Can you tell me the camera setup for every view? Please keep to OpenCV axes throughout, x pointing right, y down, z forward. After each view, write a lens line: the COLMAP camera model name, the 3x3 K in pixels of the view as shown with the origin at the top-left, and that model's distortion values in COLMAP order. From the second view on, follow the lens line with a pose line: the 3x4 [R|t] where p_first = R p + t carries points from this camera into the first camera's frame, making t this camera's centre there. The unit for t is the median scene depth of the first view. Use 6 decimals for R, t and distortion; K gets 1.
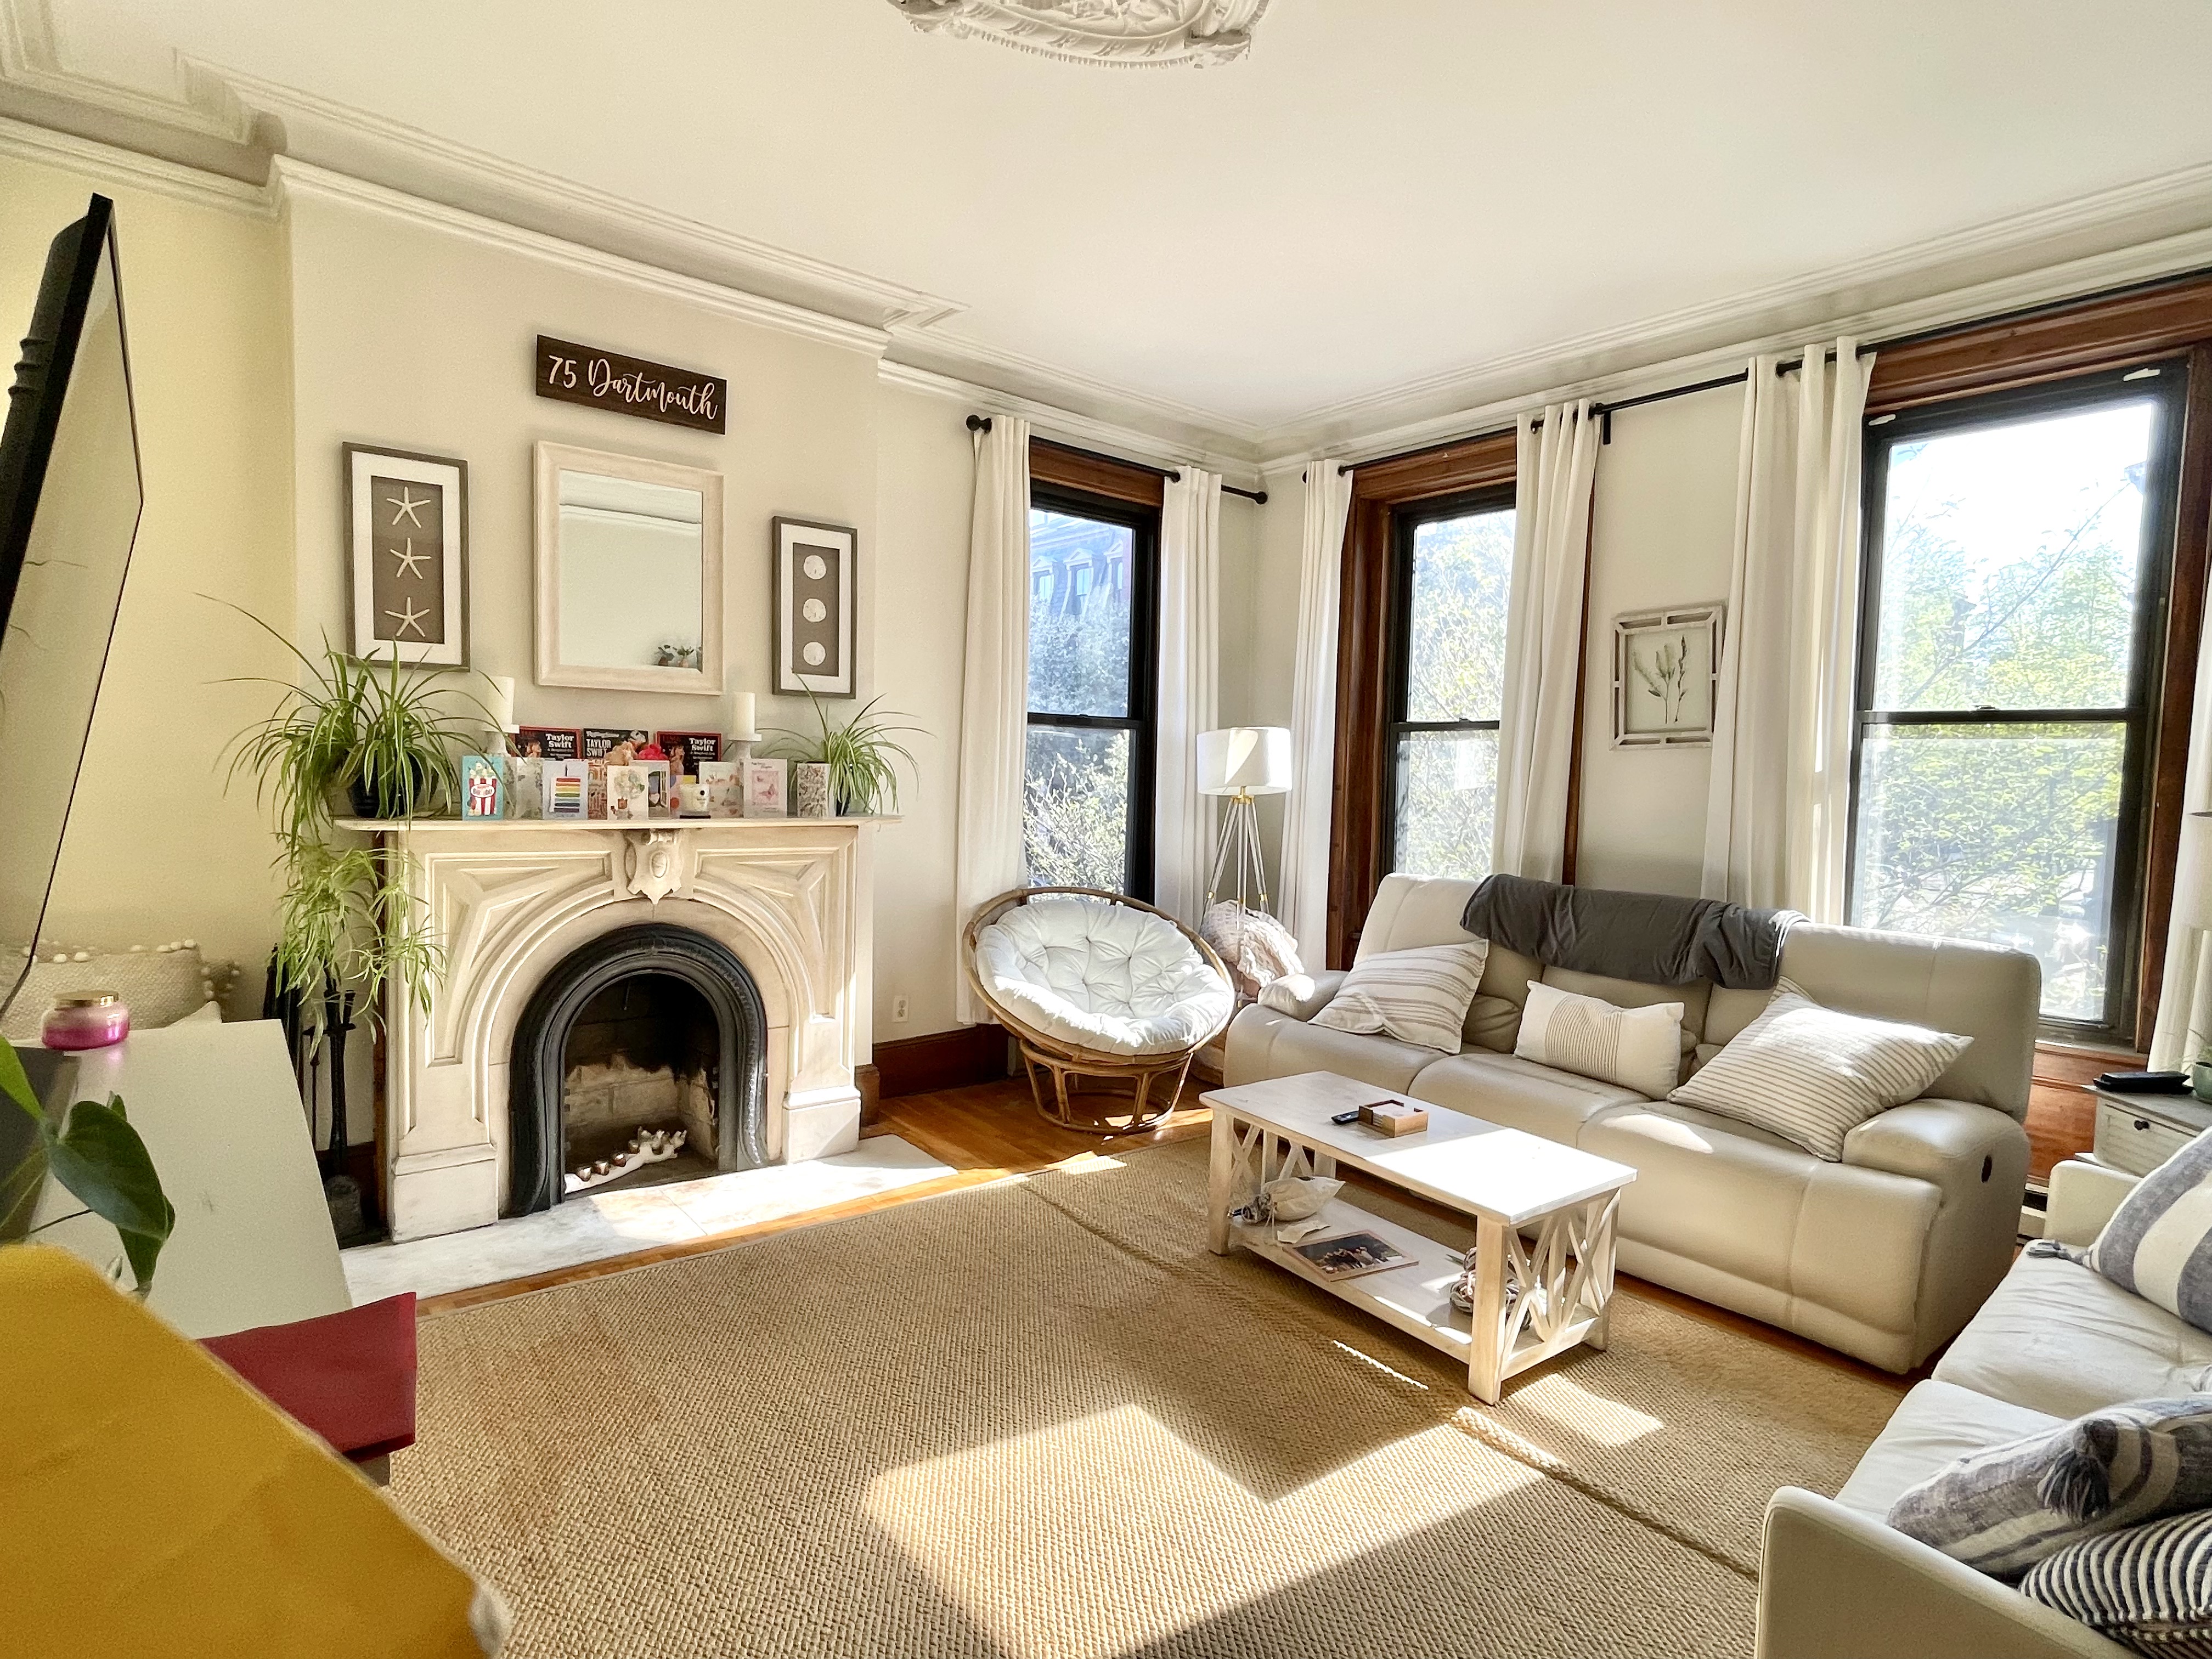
lens RADIAL K [[1126.6, 0, 1111.9], [0, 1126.6, 825.2], [0, 0, 1]] dist [0.002957, 0.000929]
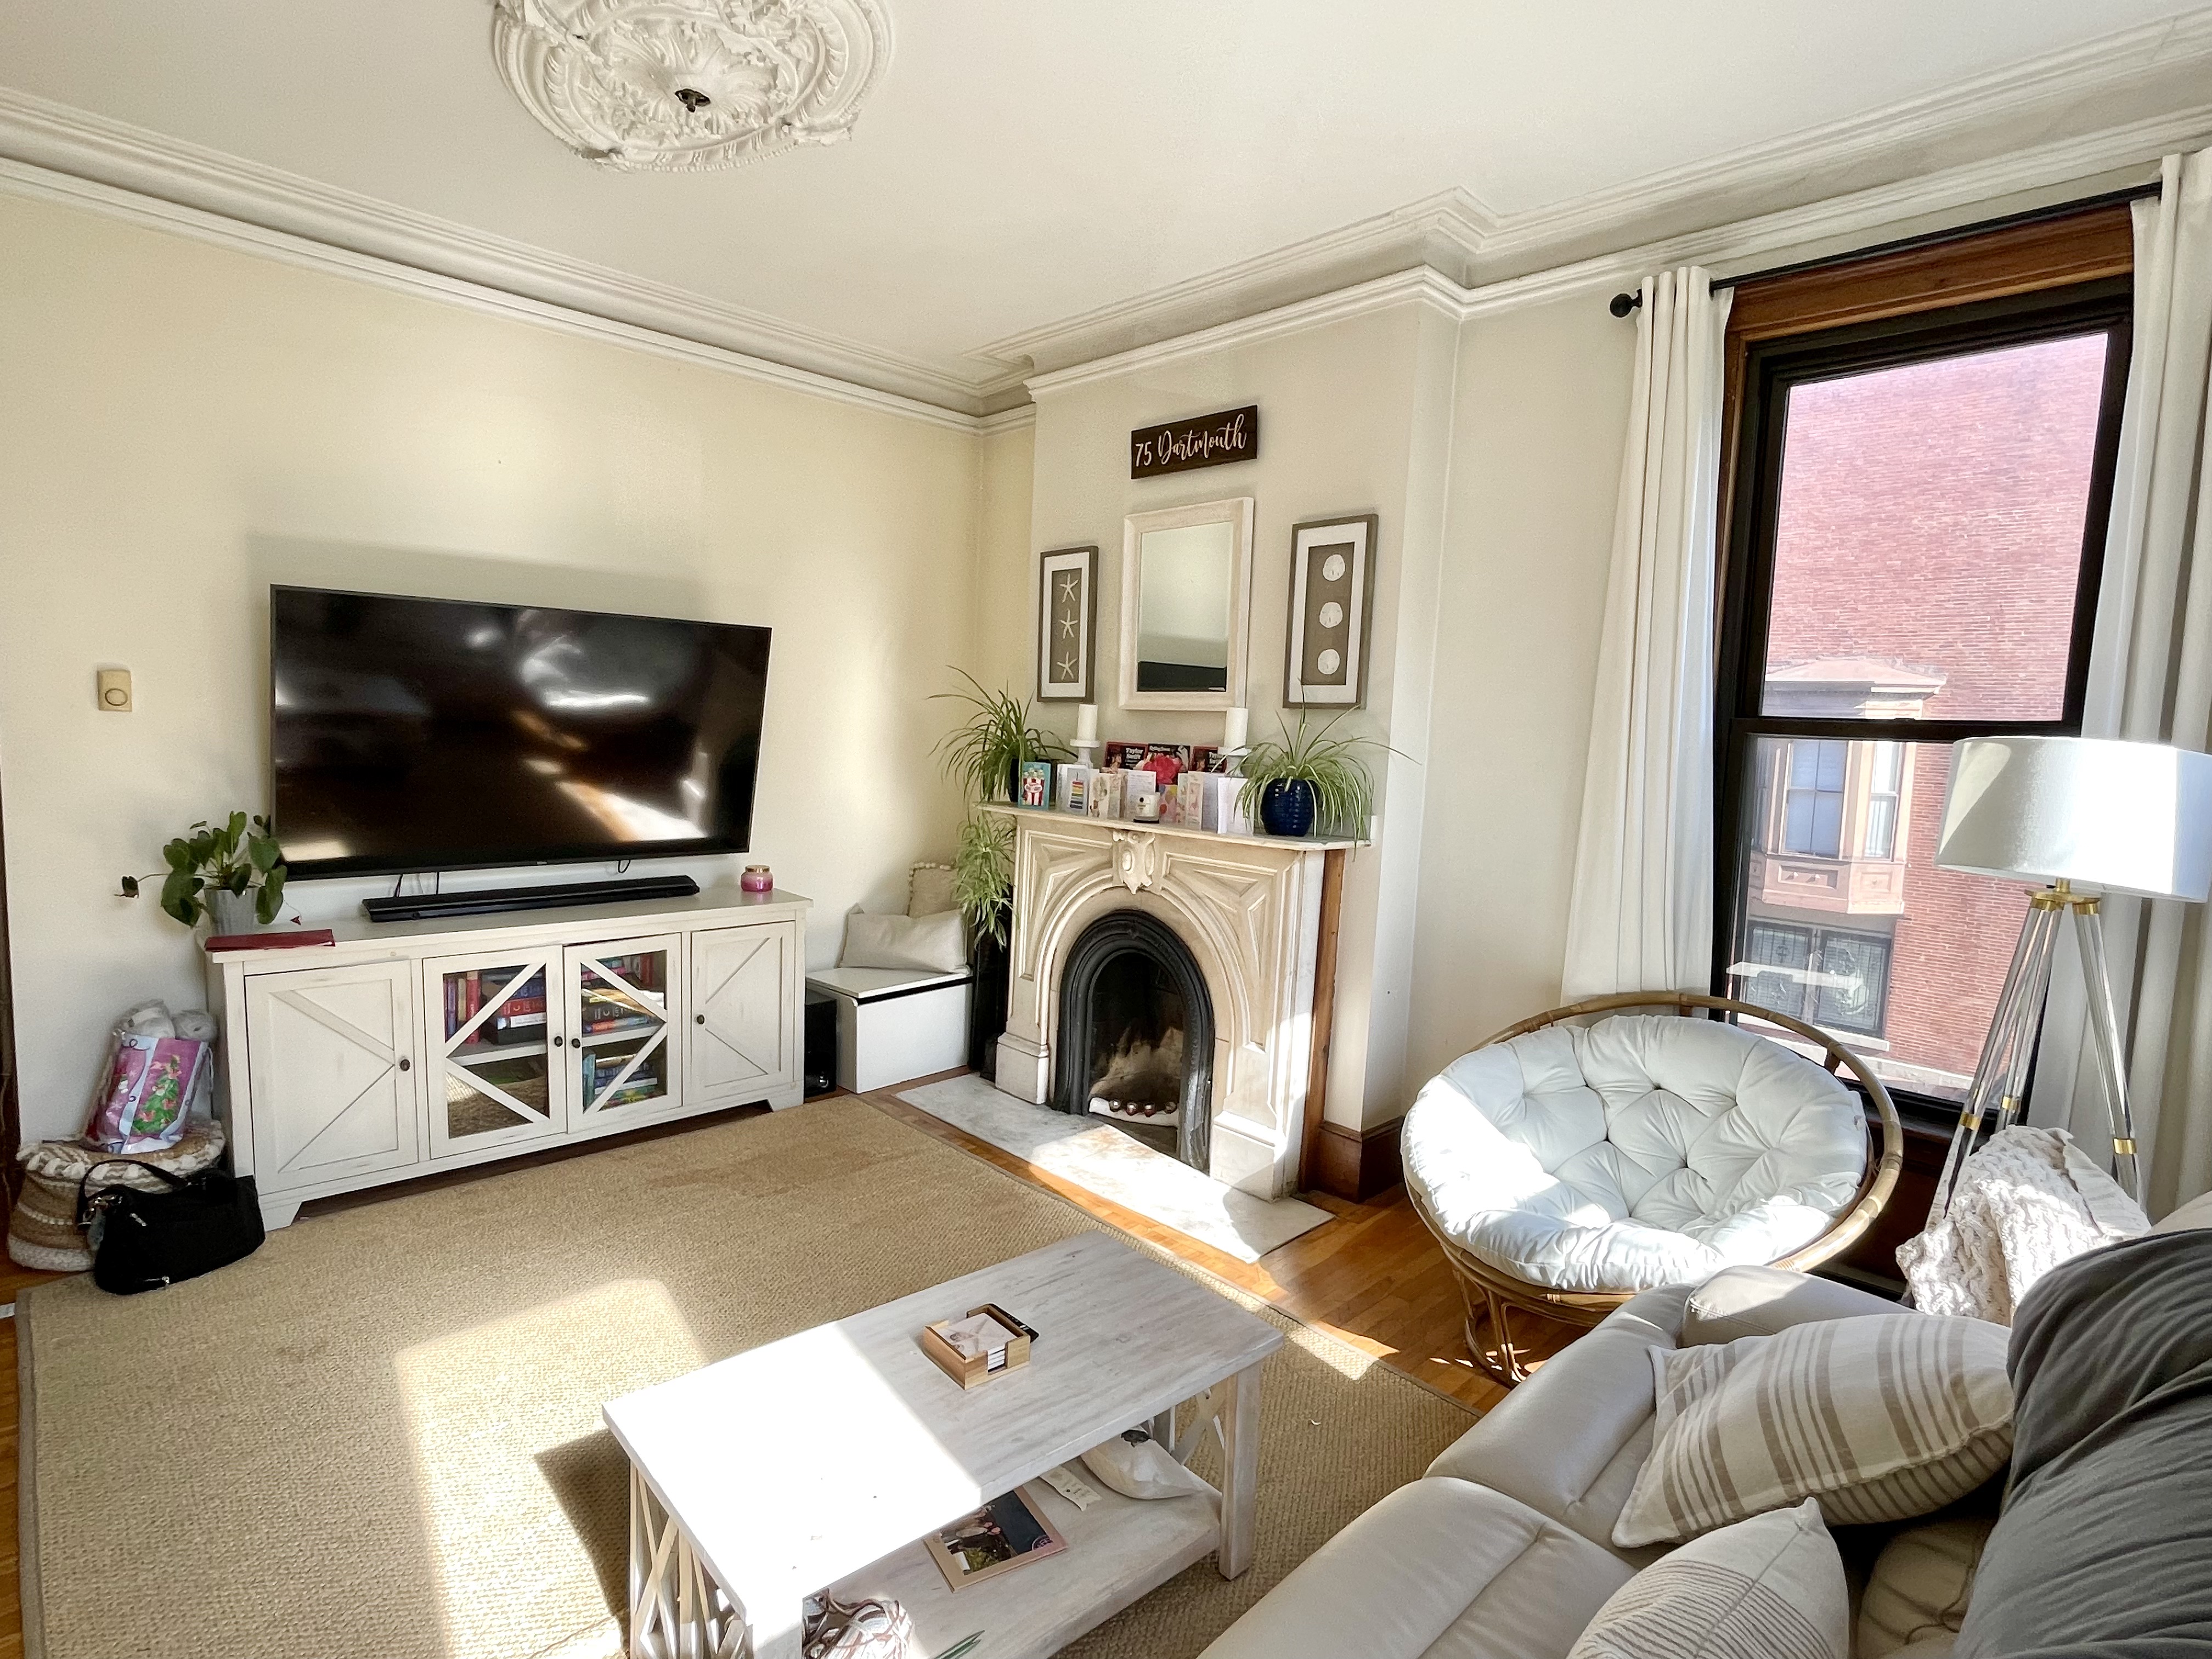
lens RADIAL K [[1142.4, 0, 1106.0], [0, 1142.4, 829.5], [0, 0, 1]] dist [-0.002552, -0.000393]
pose [[0.095780, 0.067330, -0.993123, 0.736818], [-0.089546, 0.994247, 0.058770, -0.061098], [0.991367, 0.083301, 0.101259, 0.825865]]
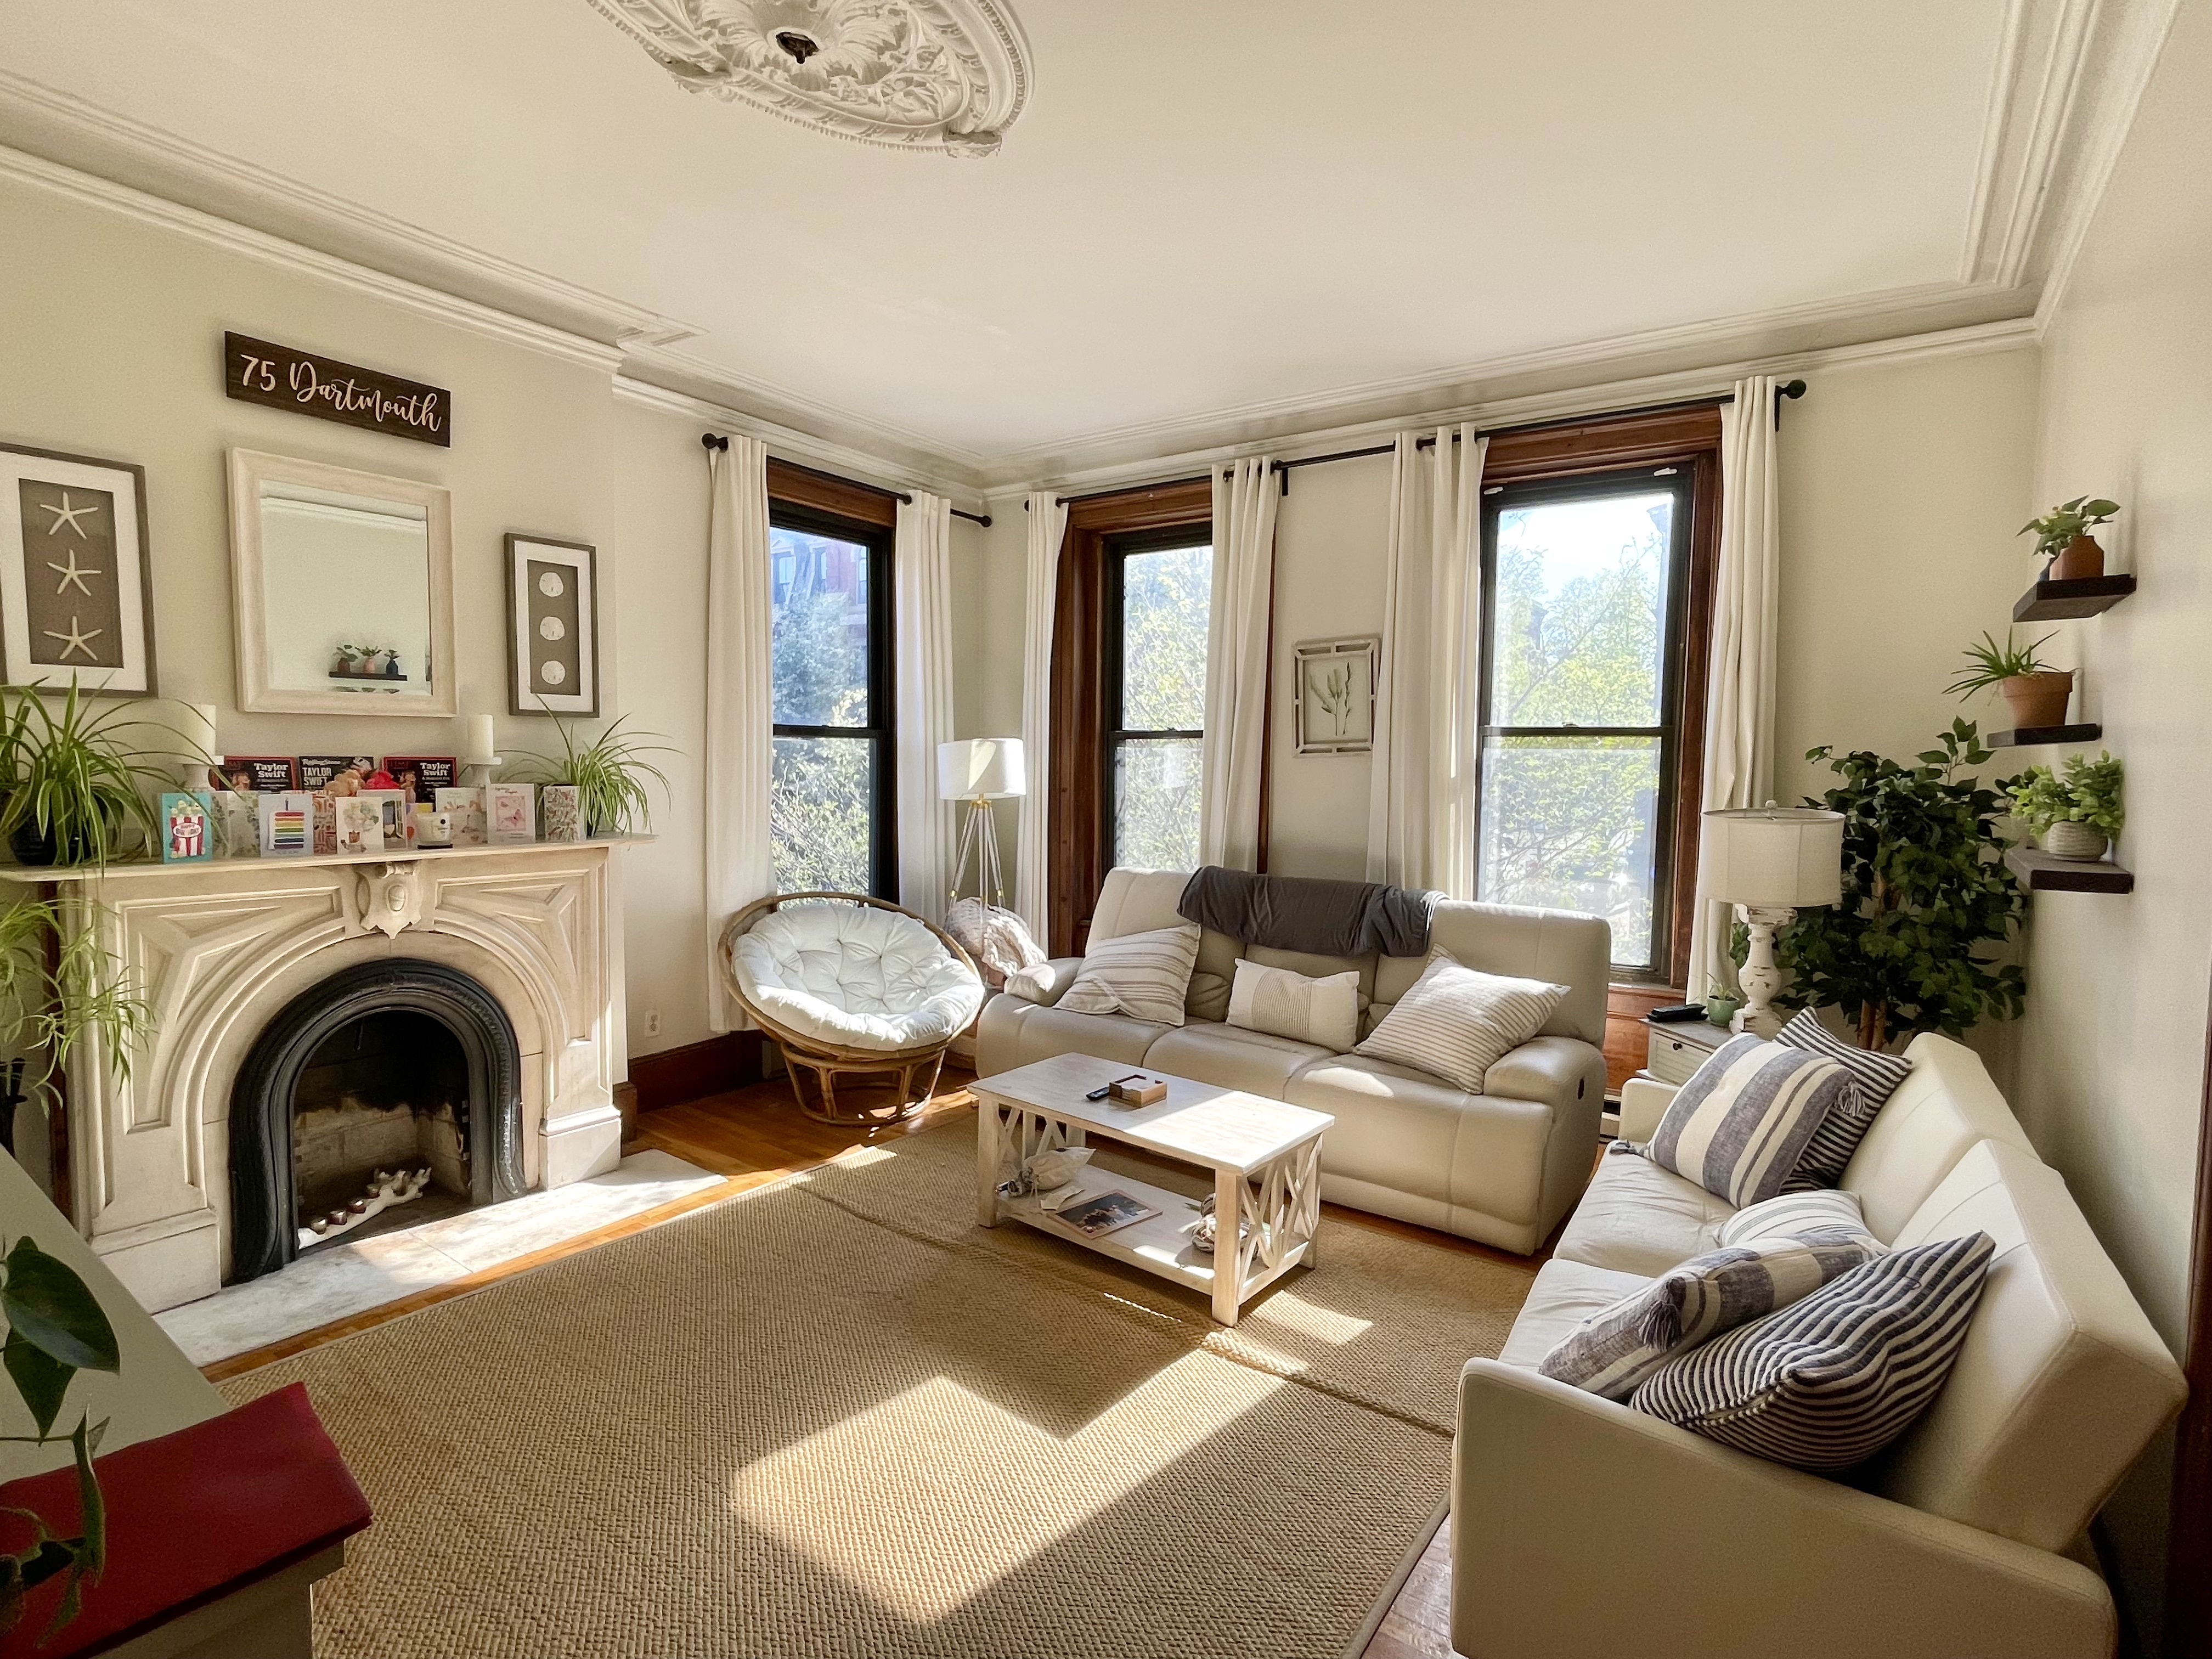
lens RADIAL K [[1080.1, 0, 1097.4], [0, 1080.1, 817.0], [0, 0, 1]] dist [0.008506, -0.001220]
pose [[0.966063, -0.027184, 0.256871, -0.056956], [0.023650, 0.999579, 0.016834, -0.033811], [-0.257220, -0.010188, 0.966299, -0.045747]]
